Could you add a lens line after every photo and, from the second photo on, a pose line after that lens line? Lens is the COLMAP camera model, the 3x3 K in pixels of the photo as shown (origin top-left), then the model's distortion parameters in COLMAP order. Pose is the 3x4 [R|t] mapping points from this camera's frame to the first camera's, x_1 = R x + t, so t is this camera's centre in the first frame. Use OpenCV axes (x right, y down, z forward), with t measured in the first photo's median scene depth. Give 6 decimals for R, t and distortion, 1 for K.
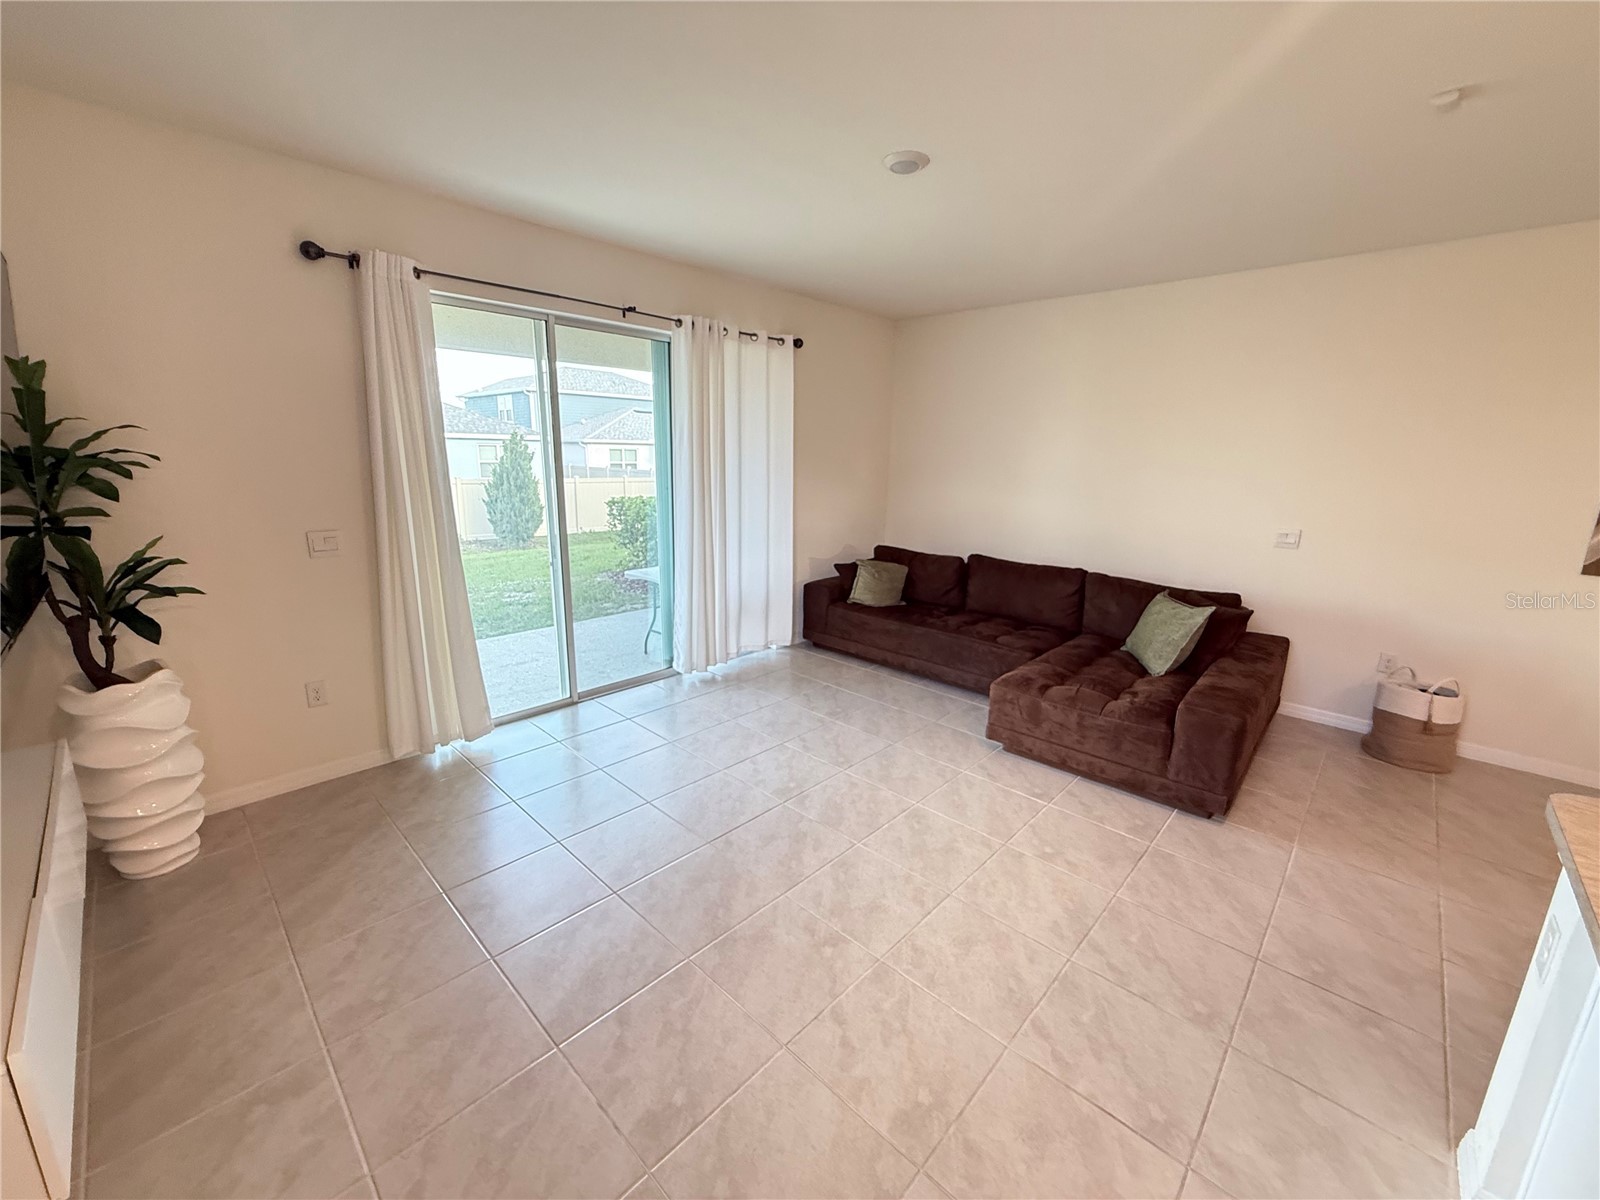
lens RADIAL K [[637.4, 0, 796.2], [0, 637.4, 598.2], [0, 0, 1]] dist [0.000107, -0.000250]
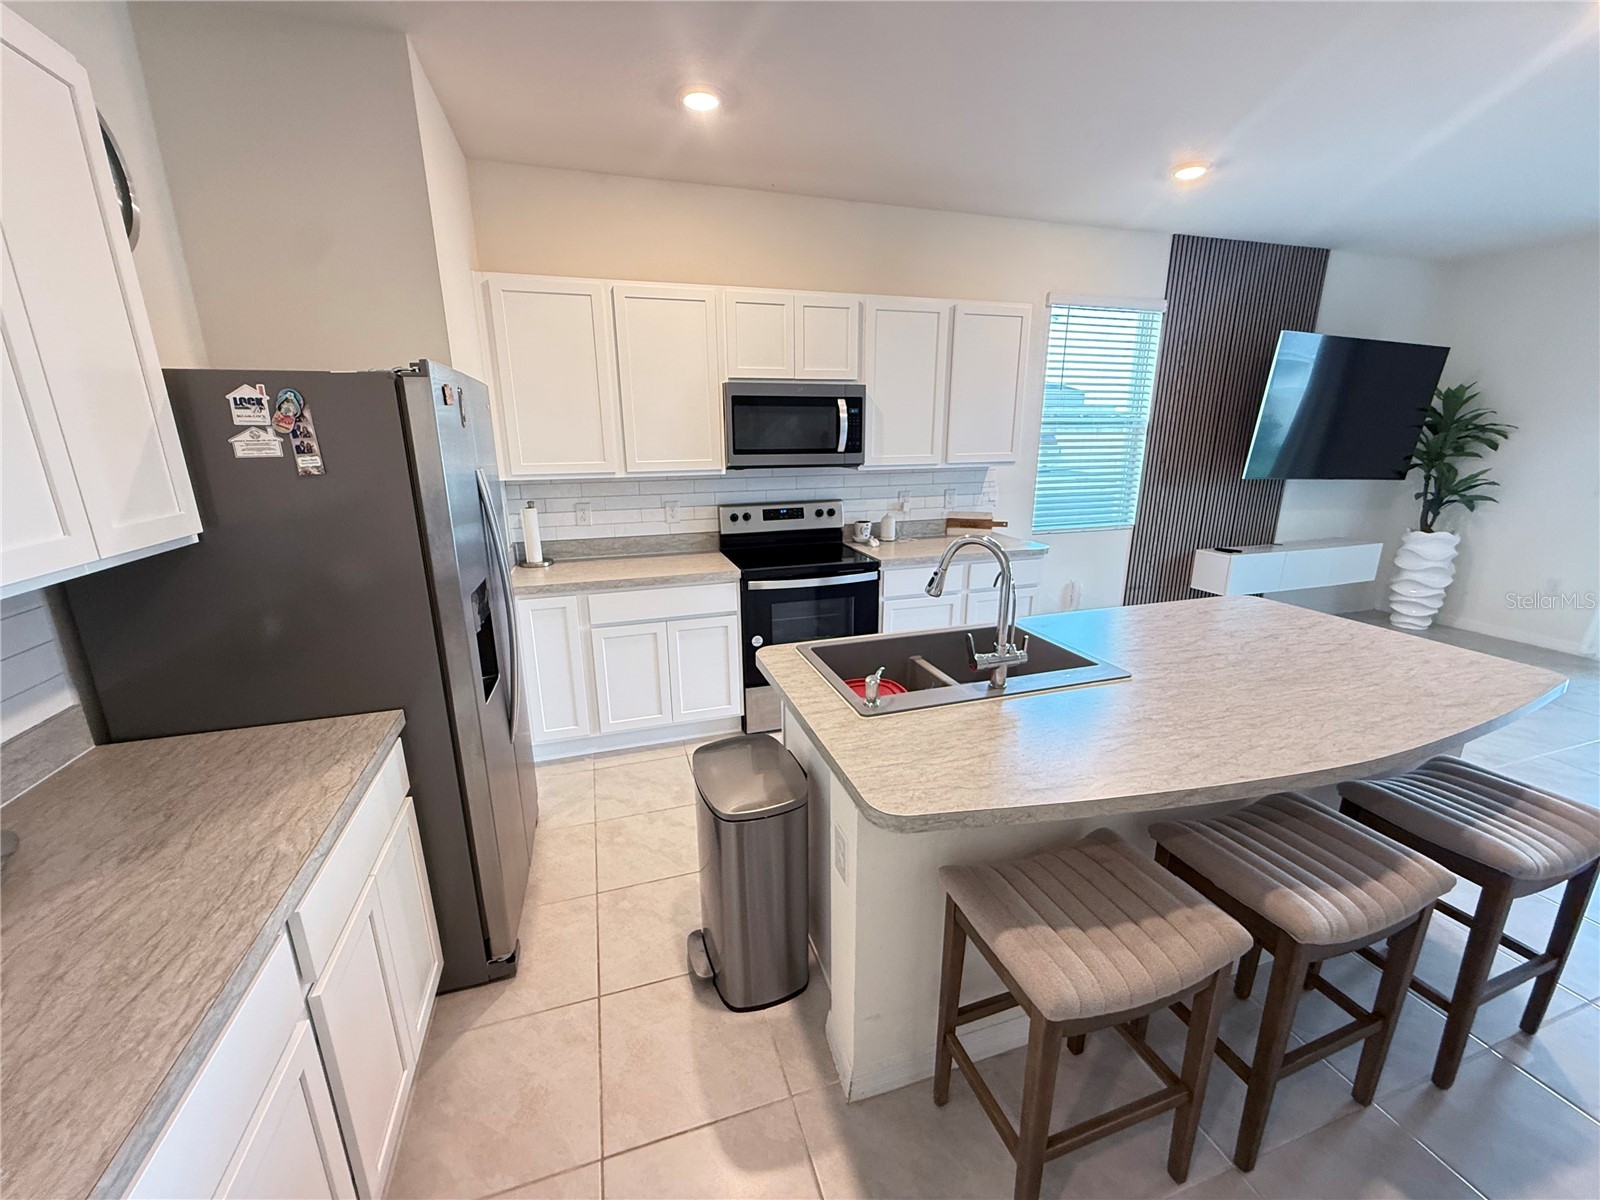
lens RADIAL K [[637.4, 0, 796.2], [0, 637.4, 598.2], [0, 0, 1]] dist [0.000107, -0.000250]
pose [[-0.479140, 0.211567, -0.851859, 1.095695], [-0.202740, 0.917596, 0.341927, 0.019070], [0.854003, 0.336537, -0.396764, 0.060561]]
